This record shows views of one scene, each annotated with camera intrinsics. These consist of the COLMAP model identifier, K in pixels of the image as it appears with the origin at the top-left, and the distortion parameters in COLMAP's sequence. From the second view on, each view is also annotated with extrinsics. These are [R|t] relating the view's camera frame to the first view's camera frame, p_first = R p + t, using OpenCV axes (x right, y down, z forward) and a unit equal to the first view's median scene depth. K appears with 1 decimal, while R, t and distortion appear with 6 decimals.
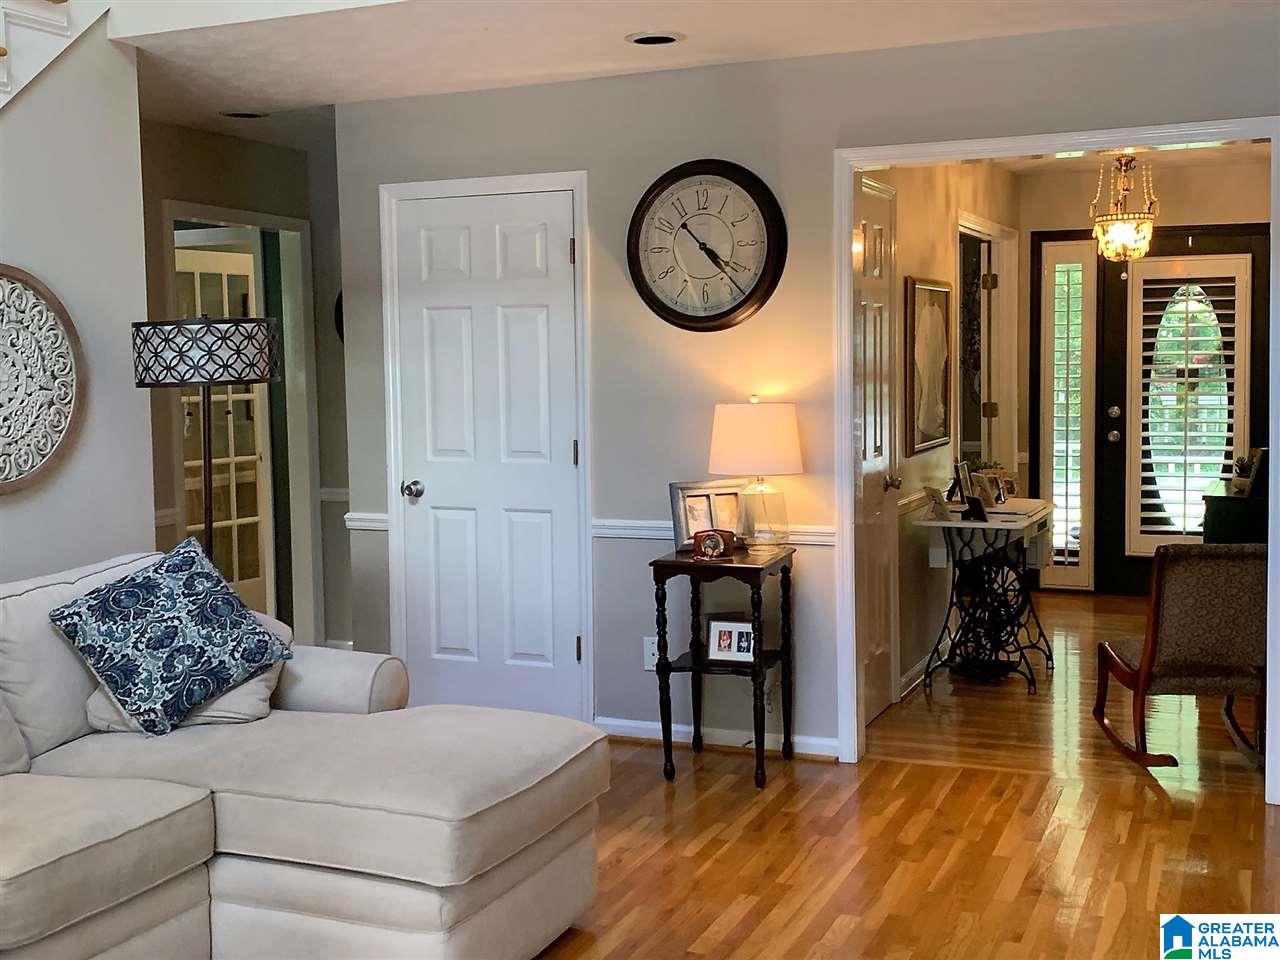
lens RADIAL K [[1452.5, 0, 640.6], [0, 1452.5, 457.1], [0, 0, 1]] dist [0.108465, -0.280290]
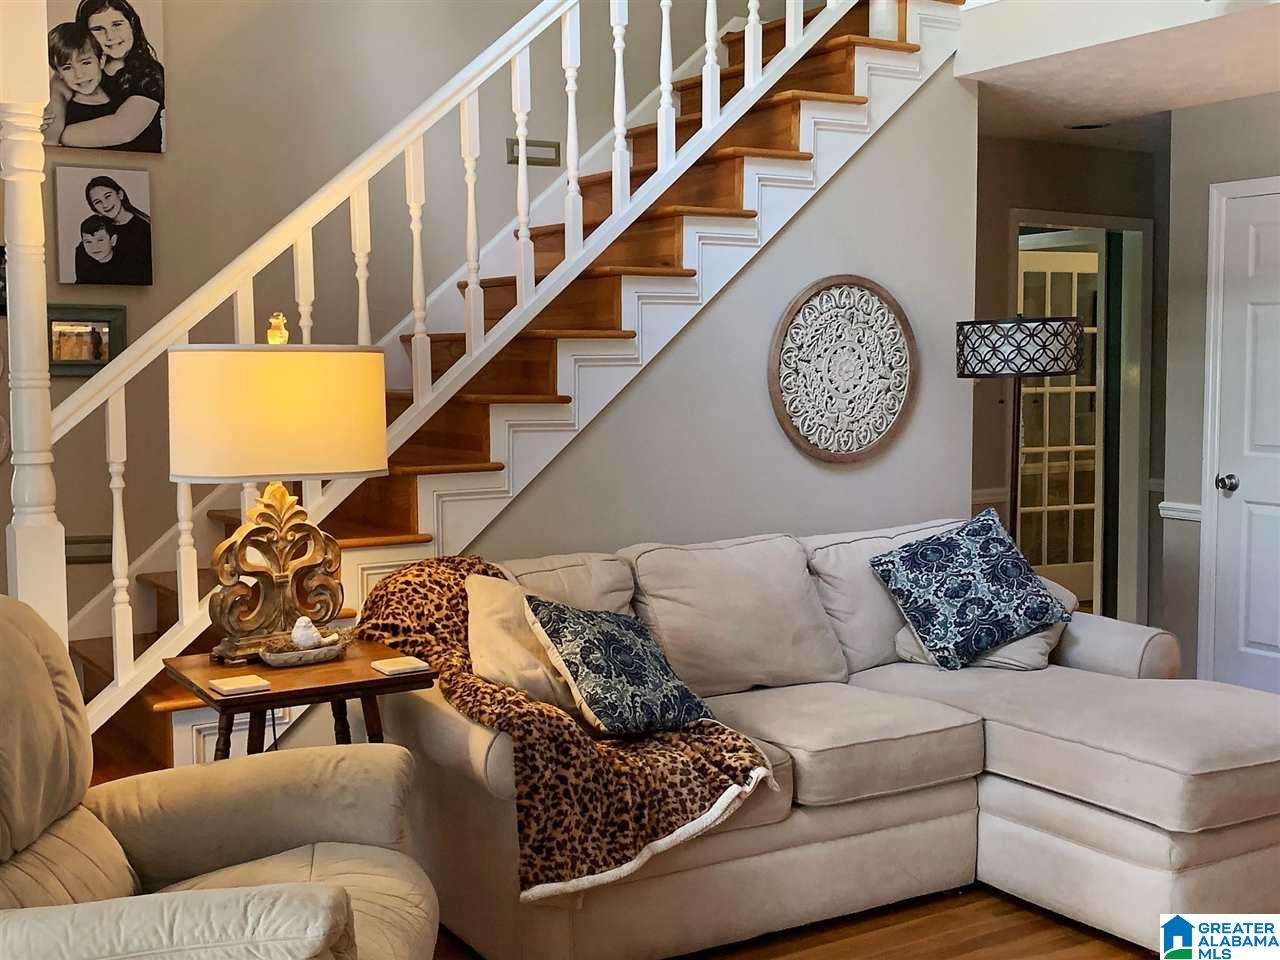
lens RADIAL K [[1452.5, 0, 640.6], [0, 1452.5, 457.1], [0, 0, 1]] dist [0.108465, -0.280290]
pose [[0.831913, 0.047687, -0.552854, 0.102347], [-0.045245, 0.998812, 0.018071, 0.006679], [0.553059, 0.009980, 0.833082, -0.119161]]
